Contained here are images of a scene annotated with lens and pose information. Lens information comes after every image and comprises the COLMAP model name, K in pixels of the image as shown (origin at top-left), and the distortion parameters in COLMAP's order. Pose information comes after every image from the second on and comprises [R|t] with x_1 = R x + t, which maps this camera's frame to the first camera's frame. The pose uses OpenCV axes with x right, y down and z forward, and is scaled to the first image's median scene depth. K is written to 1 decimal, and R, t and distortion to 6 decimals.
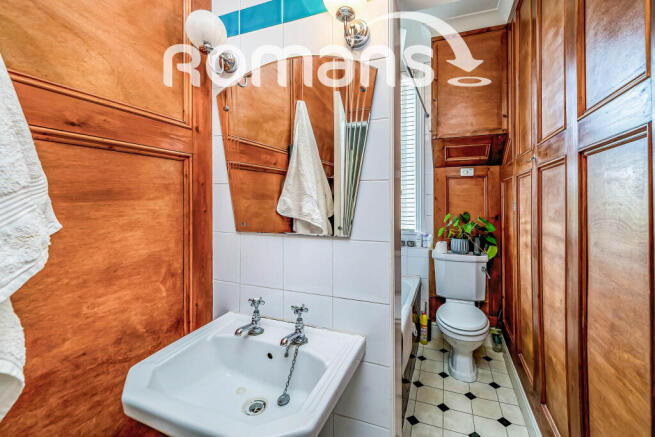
lens RADIAL K [[283.6, 0, 328.7], [0, 283.6, 199.4], [0, 0, 1]] dist [0.000338, -0.000305]
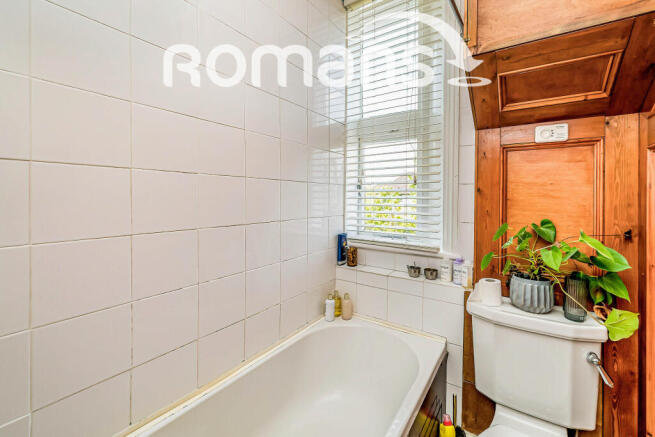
lens RADIAL K [[283.6, 0, 328.7], [0, 283.6, 199.4], [0, 0, 1]] dist [0.000338, -0.000305]
pose [[0.981437, 0.003764, -0.191750, 0.225089], [0.000303, 0.999776, 0.021174, 0.000969], [0.191786, -0.020839, 0.981215, 0.483154]]
